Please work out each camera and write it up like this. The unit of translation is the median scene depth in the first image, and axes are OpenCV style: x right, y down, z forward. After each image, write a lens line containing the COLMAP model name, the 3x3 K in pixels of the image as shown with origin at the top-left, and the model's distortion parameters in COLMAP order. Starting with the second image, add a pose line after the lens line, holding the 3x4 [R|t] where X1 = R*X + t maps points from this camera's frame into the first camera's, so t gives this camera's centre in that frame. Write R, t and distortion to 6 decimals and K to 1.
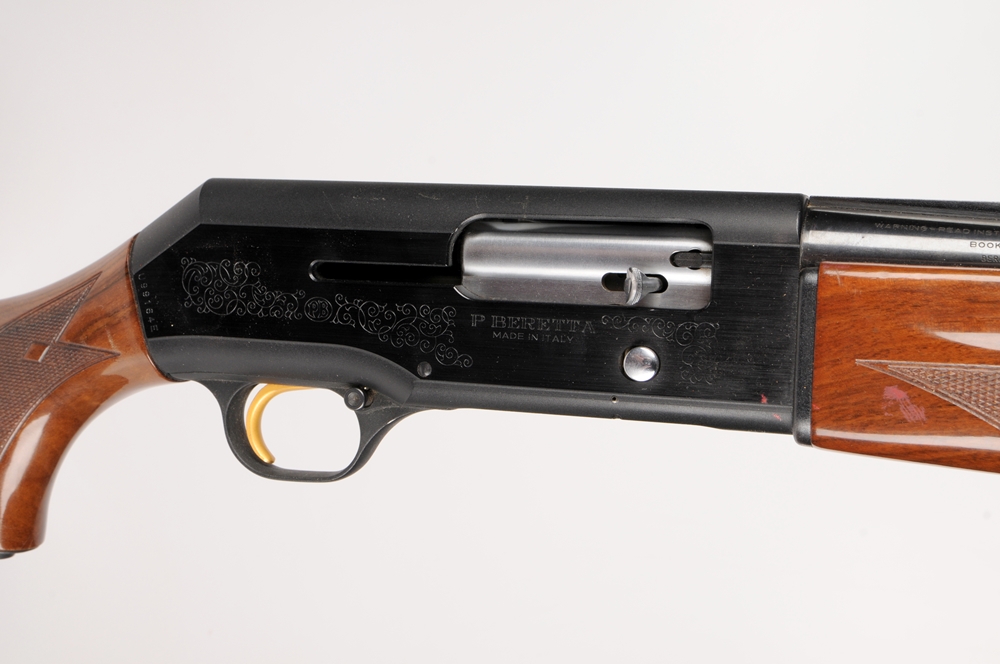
lens RADIAL K [[1371.1, 0, 504.2], [0, 1371.1, 337.8], [0, 0, 1]] dist [-0.038211, 0.000000]
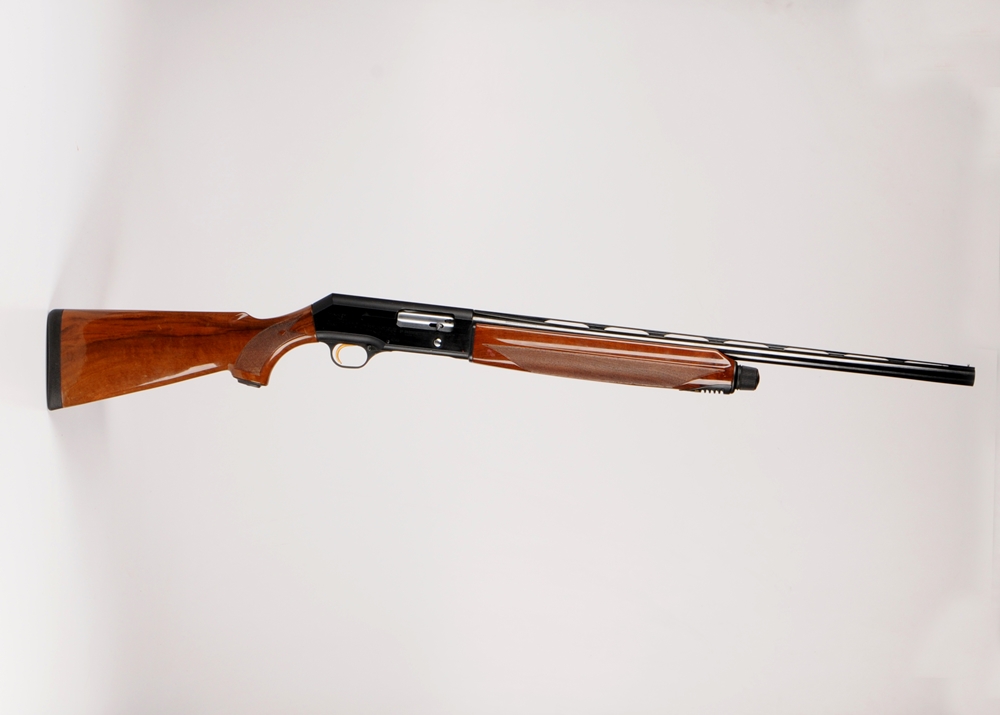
lens RADIAL K [[1568.9, 0, 499.7], [0, 1568.9, 358.3], [0, 0, 1]] dist [0.013423, 0.000000]
pose [[0.962599, 0.061680, 0.263817, -1.116685], [-0.055709, 0.997994, -0.030062, 0.223209], [-0.265142, 0.014241, 0.964104, -4.263449]]
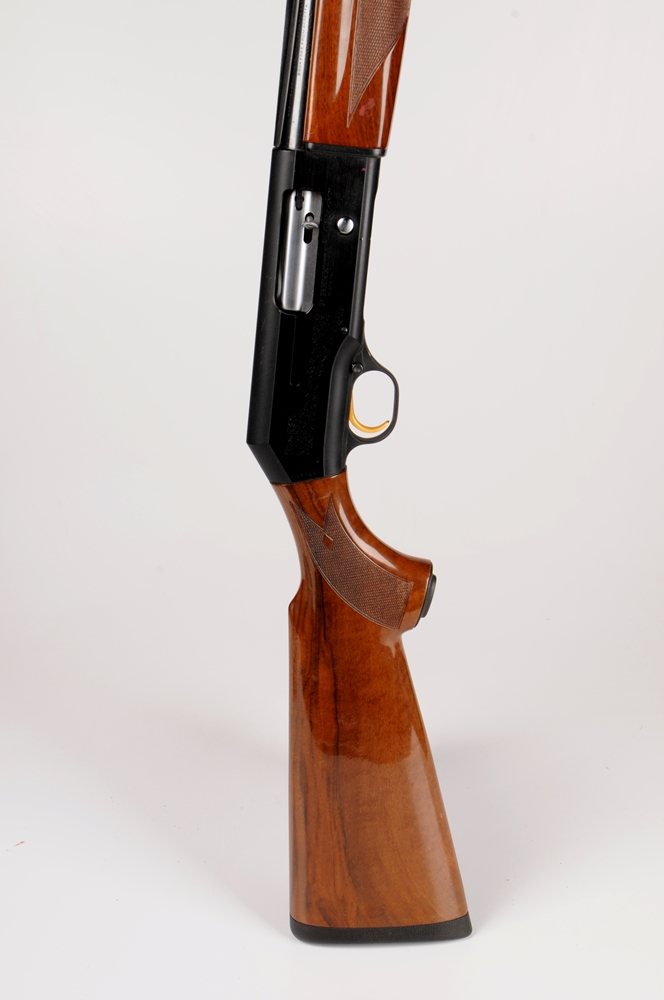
lens RADIAL K [[1371.1, 0, 330.0], [0, 1371.1, 504.7], [0, 0, 1]] dist [-0.038211, 0.000000]
pose [[0.051518, -0.998633, 0.008788, -0.371603], [0.998406, 0.051299, -0.023555, 0.069720], [0.023072, 0.009988, 0.999684, -1.205314]]
